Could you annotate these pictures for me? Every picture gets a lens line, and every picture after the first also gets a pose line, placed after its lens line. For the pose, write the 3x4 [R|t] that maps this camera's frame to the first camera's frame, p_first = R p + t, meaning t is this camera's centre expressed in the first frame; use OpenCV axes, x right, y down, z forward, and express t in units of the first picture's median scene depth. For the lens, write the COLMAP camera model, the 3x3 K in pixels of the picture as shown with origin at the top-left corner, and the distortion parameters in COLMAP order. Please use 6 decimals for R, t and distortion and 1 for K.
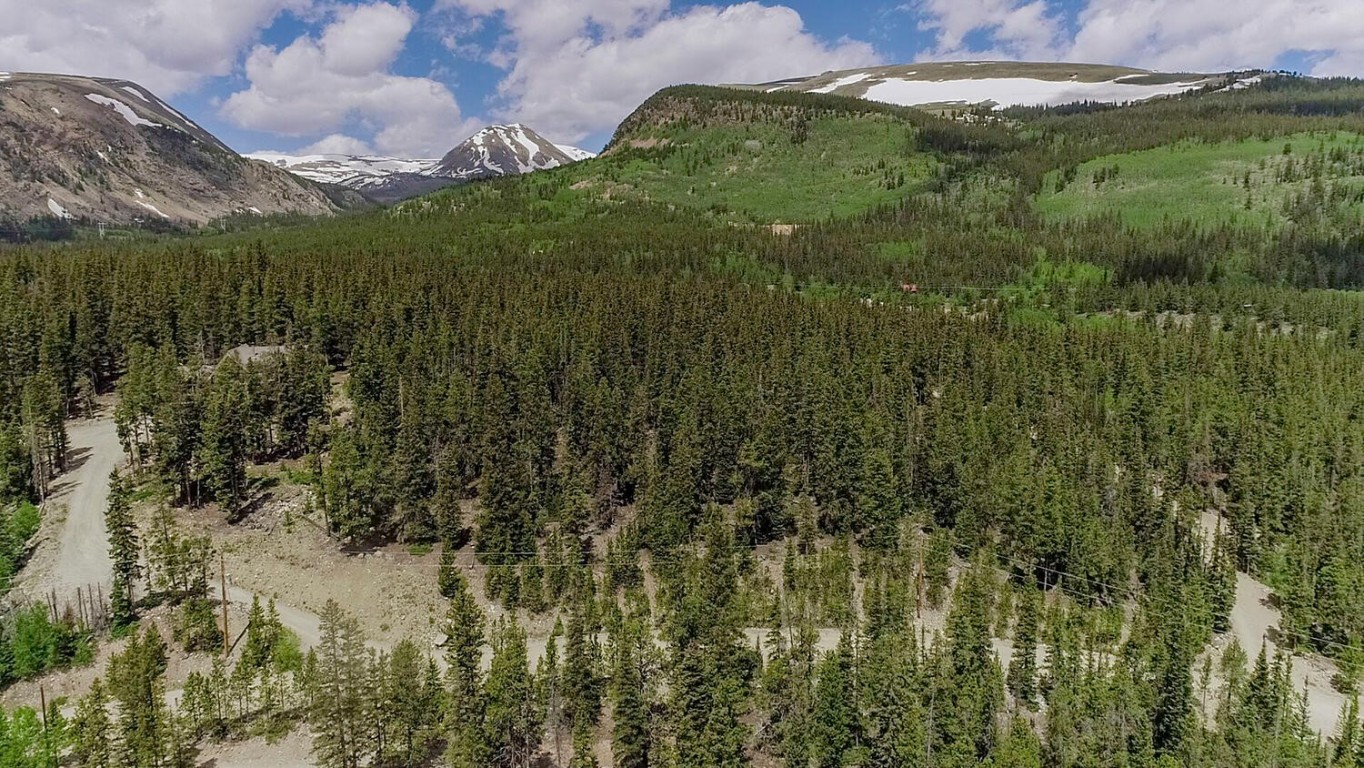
lens RADIAL K [[964.0, 0, 682.0], [0, 964.0, 384.0], [0, 0, 1]] dist [-0.015191, 0.007529]
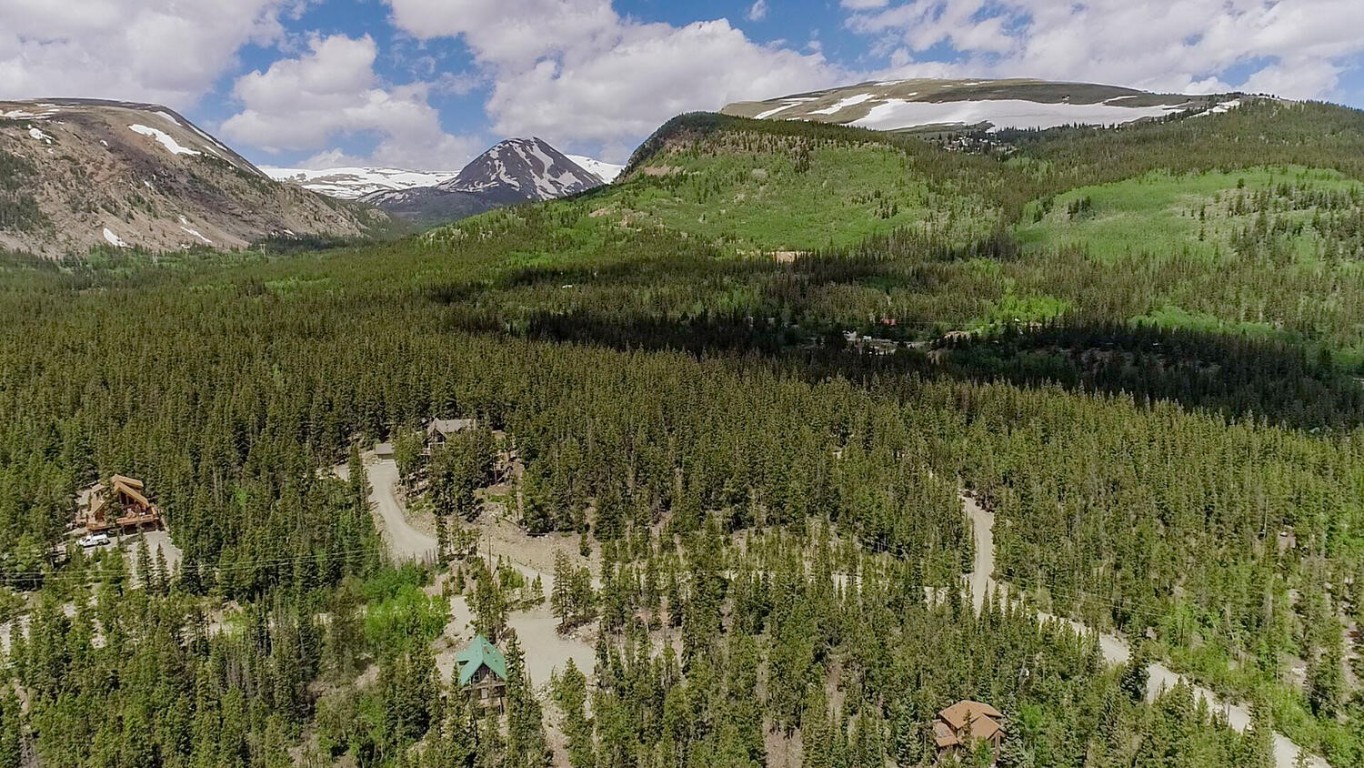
lens RADIAL K [[964.0, 0, 682.0], [0, 964.0, 384.0], [0, 0, 1]] dist [-0.015191, 0.007529]
pose [[0.999860, -0.009064, -0.014056, 0.000230], [0.009005, 0.999950, -0.004247, -0.009344], [0.014094, 0.004120, 0.999892, -0.071818]]
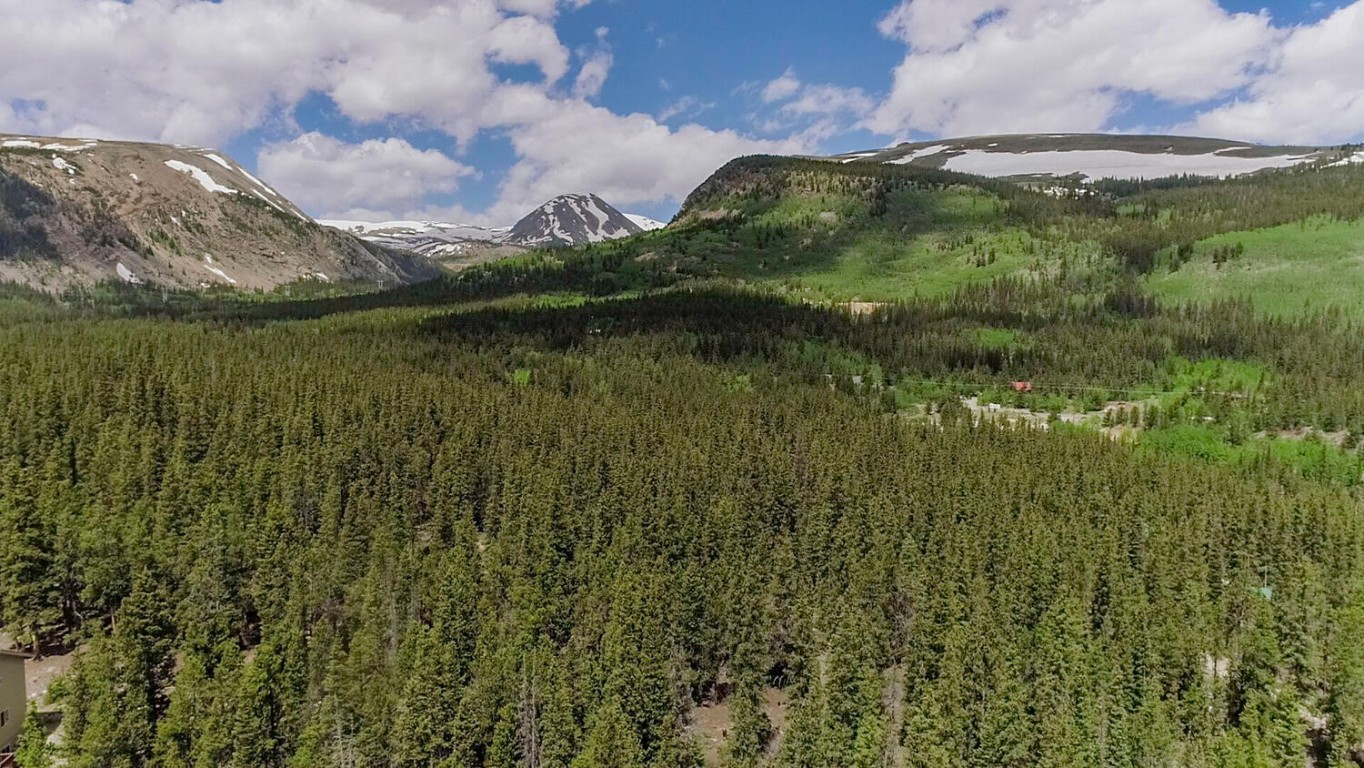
lens RADIAL K [[964.0, 0, 682.0], [0, 964.0, 384.0], [0, 0, 1]] dist [-0.015191, 0.007529]
pose [[0.997511, 0.021191, -0.067250, -0.003042], [-0.025823, 0.997298, -0.068777, -0.014954], [0.065611, 0.070342, 0.995363, 0.056308]]
